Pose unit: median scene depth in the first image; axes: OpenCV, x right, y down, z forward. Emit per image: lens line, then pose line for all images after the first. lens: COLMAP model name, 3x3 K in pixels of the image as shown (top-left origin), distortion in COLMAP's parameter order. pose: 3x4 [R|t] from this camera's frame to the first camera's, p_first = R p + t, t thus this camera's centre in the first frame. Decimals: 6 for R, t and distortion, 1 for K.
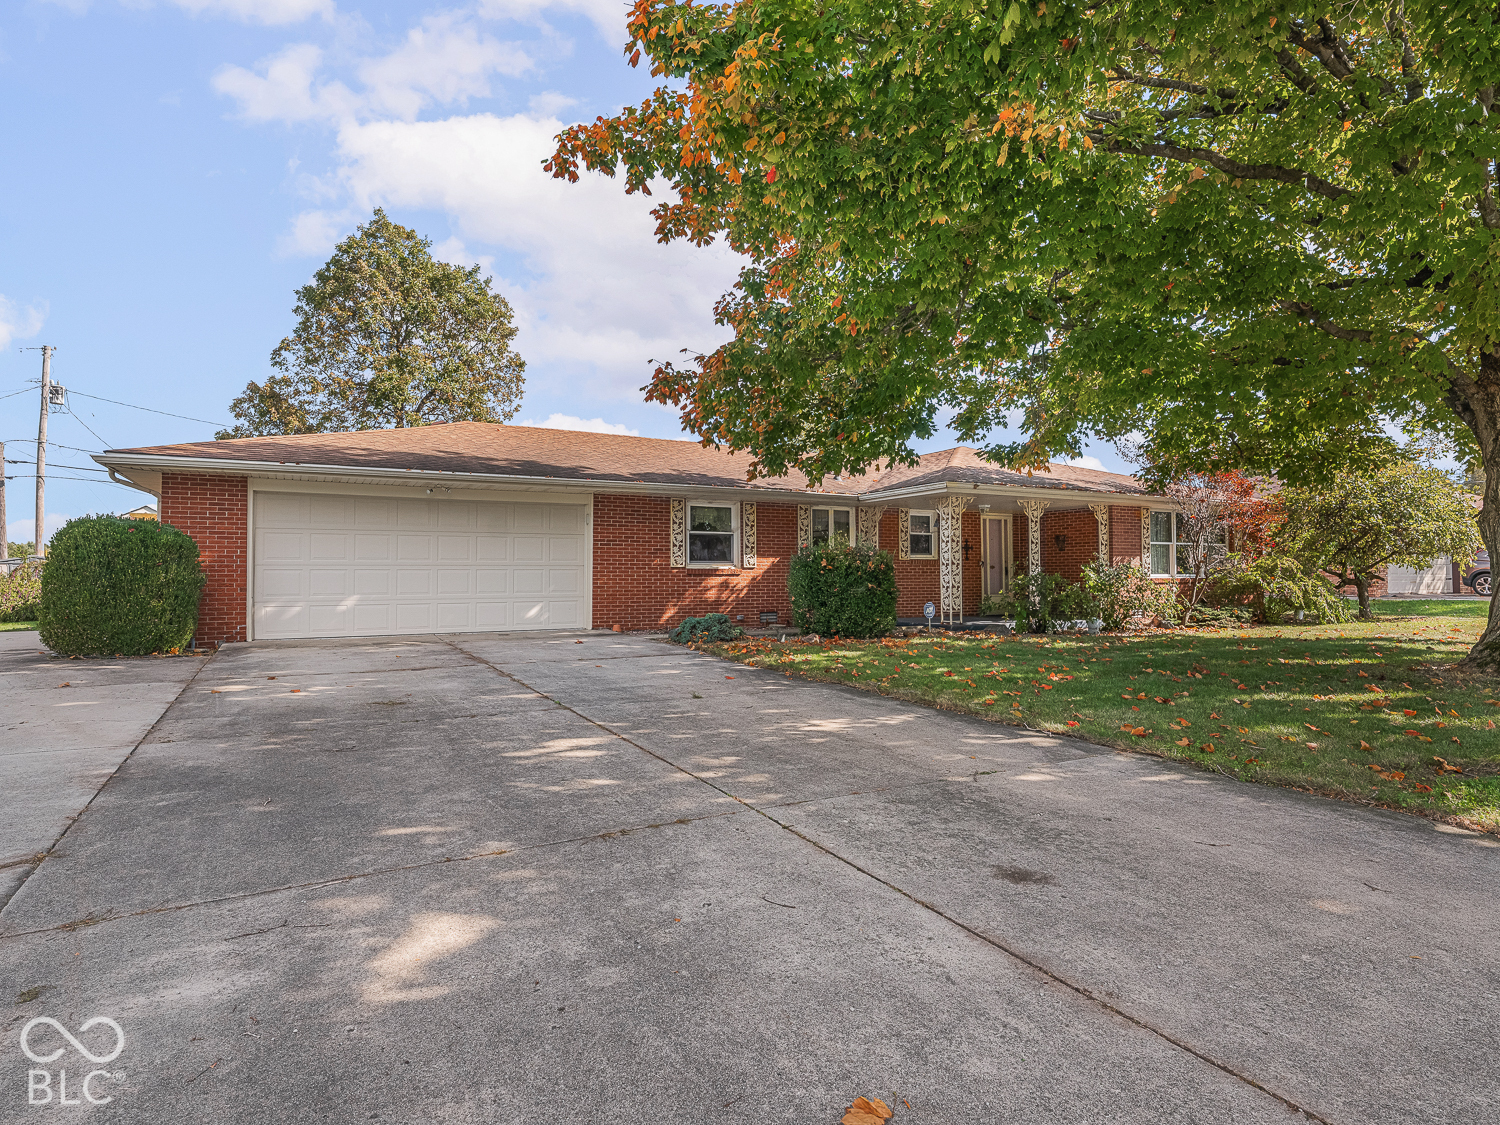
lens RADIAL K [[807.2, 0, 749.9], [0, 807.2, 522.7], [0, 0, 1]] dist [0.001252, -0.013057]
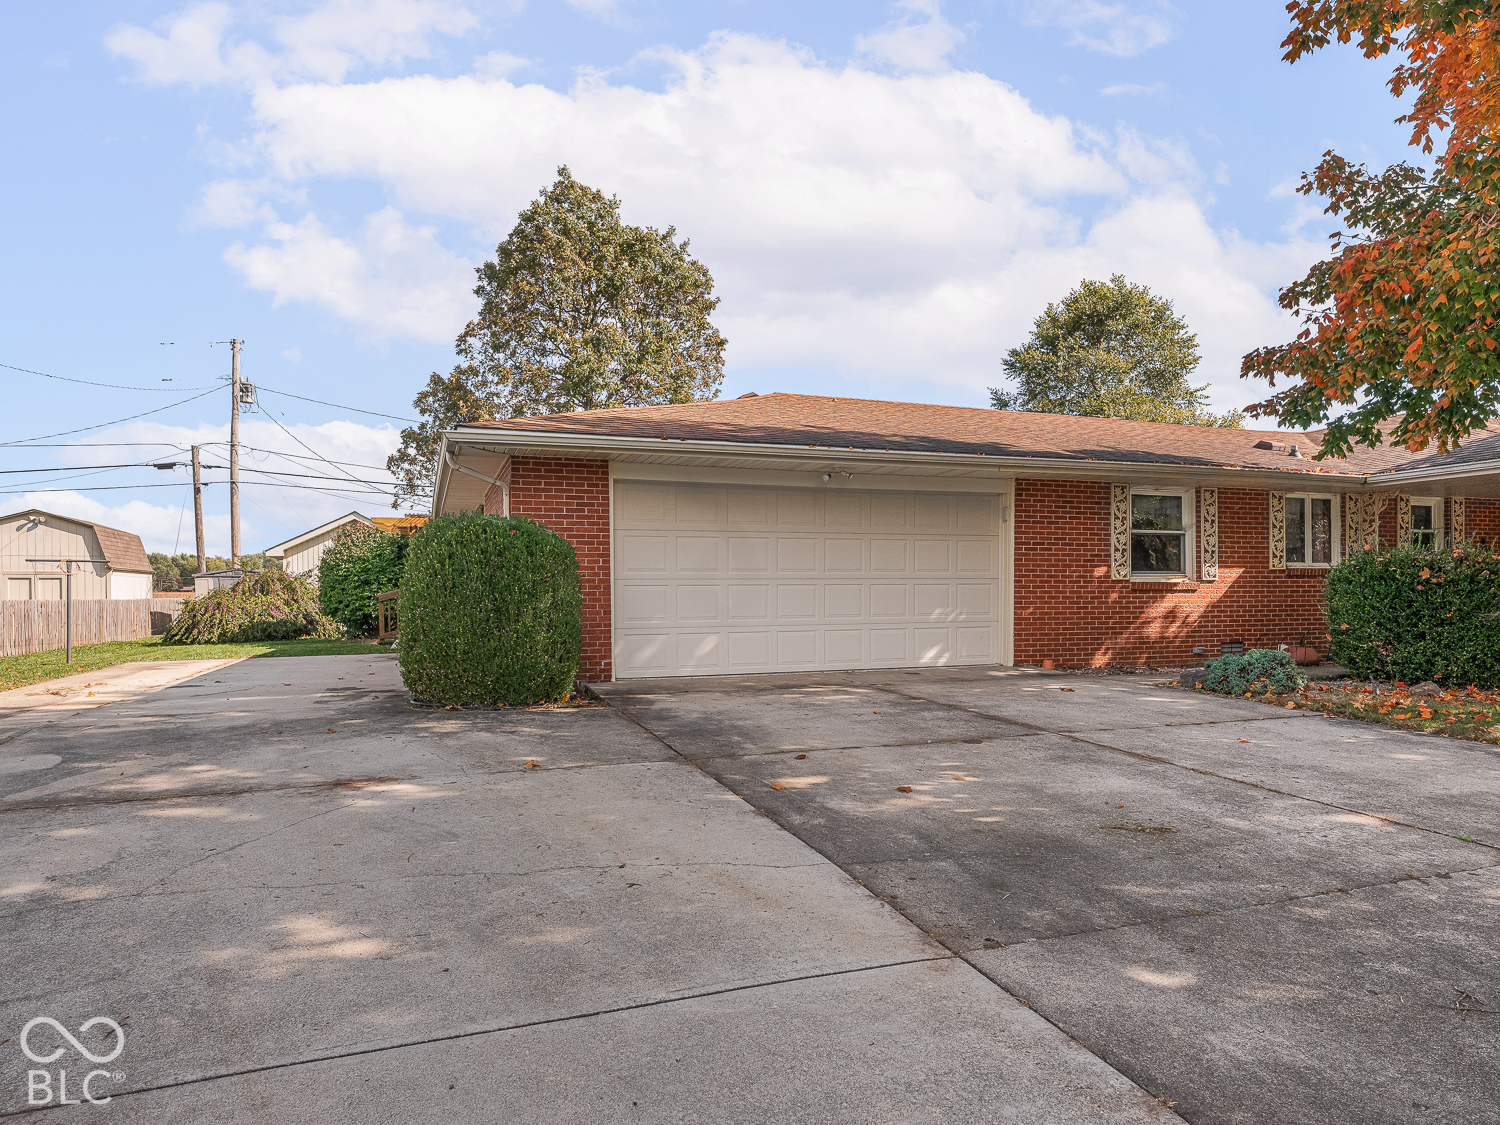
lens RADIAL K [[905.6, 0, 750.0], [0, 905.6, 562.5], [0, 0, 1]] dist [0.001659, 0.000612]
pose [[0.985452, -0.004894, -0.169883, -0.123652], [0.011339, 0.999251, 0.036986, 0.002692], [0.169575, -0.038374, 0.984770, 0.069750]]
